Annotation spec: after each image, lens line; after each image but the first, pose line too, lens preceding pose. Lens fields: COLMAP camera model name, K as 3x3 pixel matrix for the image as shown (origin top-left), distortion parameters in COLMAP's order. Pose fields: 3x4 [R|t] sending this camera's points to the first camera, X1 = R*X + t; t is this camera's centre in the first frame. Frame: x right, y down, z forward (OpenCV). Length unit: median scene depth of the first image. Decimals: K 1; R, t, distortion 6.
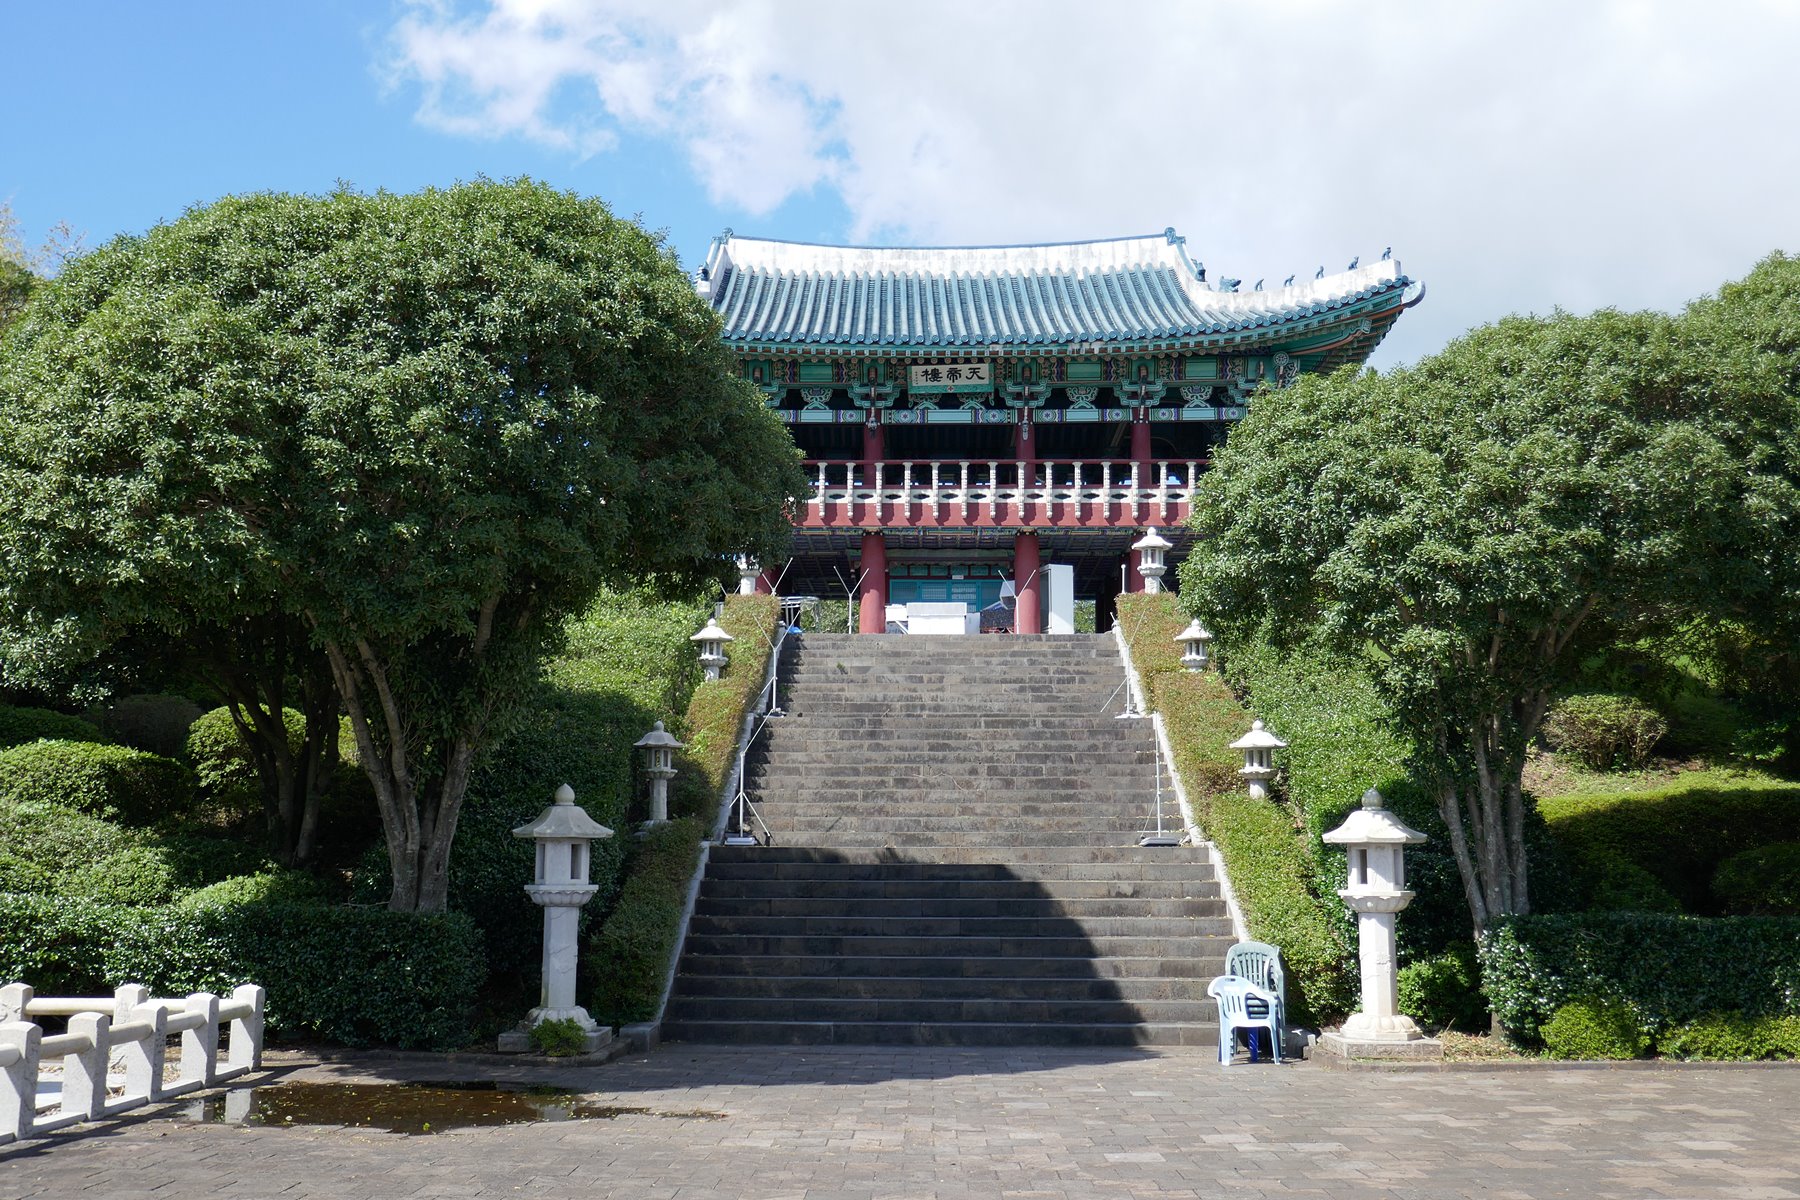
lens RADIAL K [[1749.1, 0, 875.8], [0, 1749.1, 585.4], [0, 0, 1]] dist [-0.025381, 0.000000]
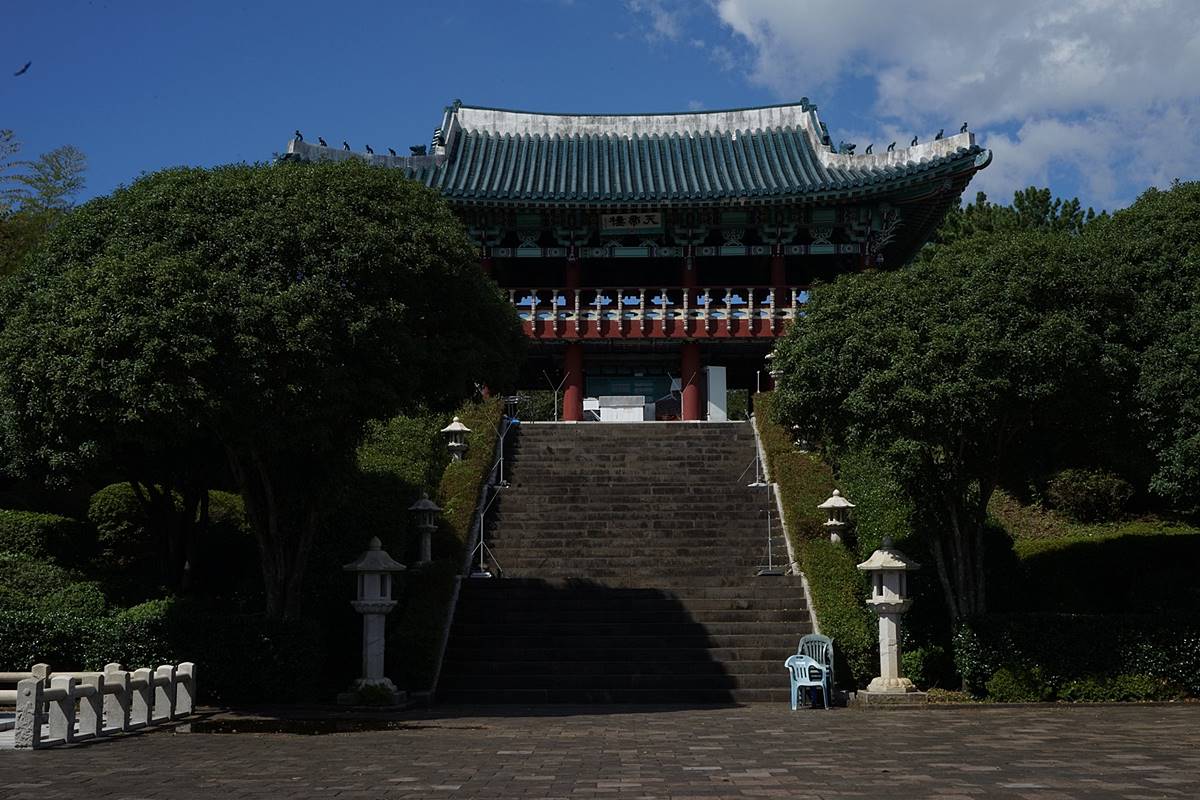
lens RADIAL K [[1546.1, 0, 599.5], [0, 1546.1, 395.8], [0, 0, 1]] dist [0.009833, 0.000000]
pose [[0.999882, -0.006850, 0.013772, 0.003352], [0.006522, 0.999696, 0.023790, -0.029196], [-0.013931, -0.023698, 0.999622, -0.254860]]
